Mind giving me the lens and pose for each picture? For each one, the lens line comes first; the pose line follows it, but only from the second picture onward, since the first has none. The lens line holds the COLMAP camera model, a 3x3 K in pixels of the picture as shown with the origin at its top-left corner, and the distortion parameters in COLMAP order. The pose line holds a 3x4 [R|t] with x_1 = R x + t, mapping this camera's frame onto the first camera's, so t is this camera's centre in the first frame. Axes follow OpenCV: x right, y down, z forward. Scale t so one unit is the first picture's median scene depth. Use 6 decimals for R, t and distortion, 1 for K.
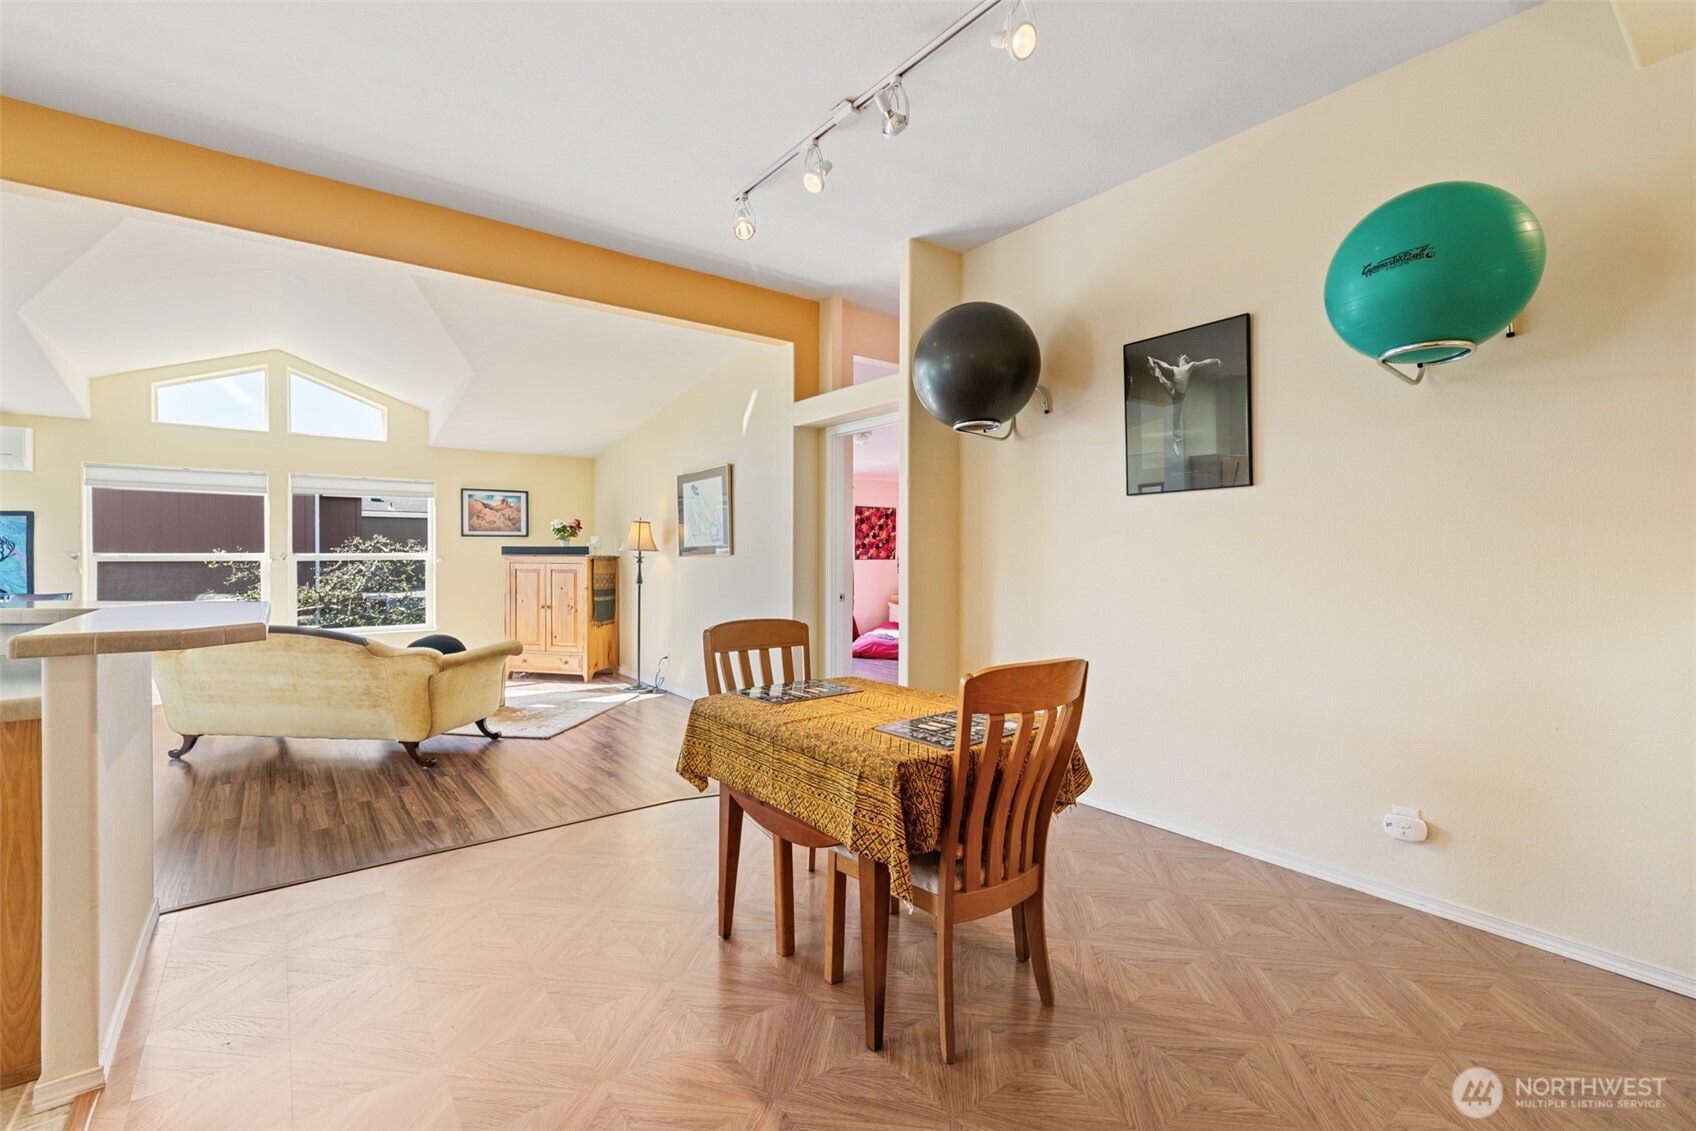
lens RADIAL K [[736.7, 0, 838.8], [0, 736.7, 559.3], [0, 0, 1]] dist [0.001313, 0.000519]
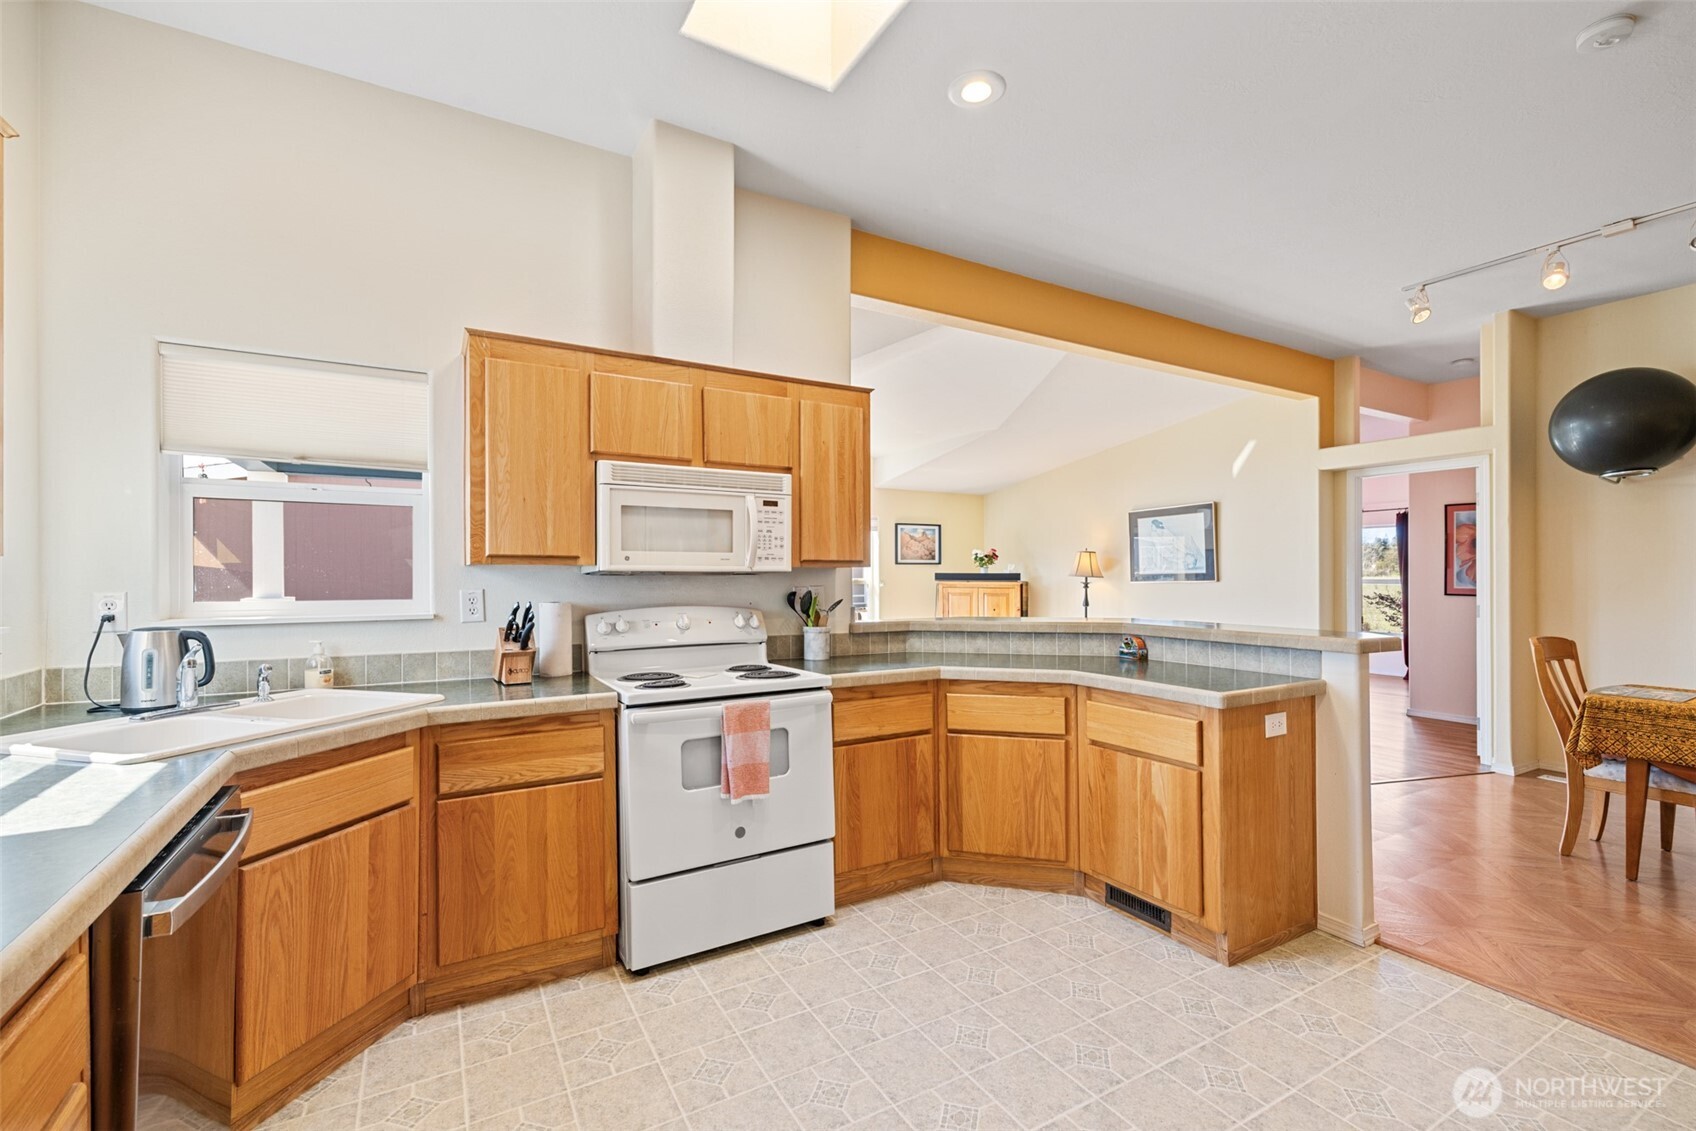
lens RADIAL K [[736.7, 0, 840.5], [0, 736.7, 568.4], [0, 0, 1]] dist [0.001313, 0.000519]
pose [[0.990816, 0.000201, -0.135217, -0.499812], [-0.002708, 0.999828, -0.018357, -0.003680], [0.135190, 0.018555, 0.990646, -0.178367]]
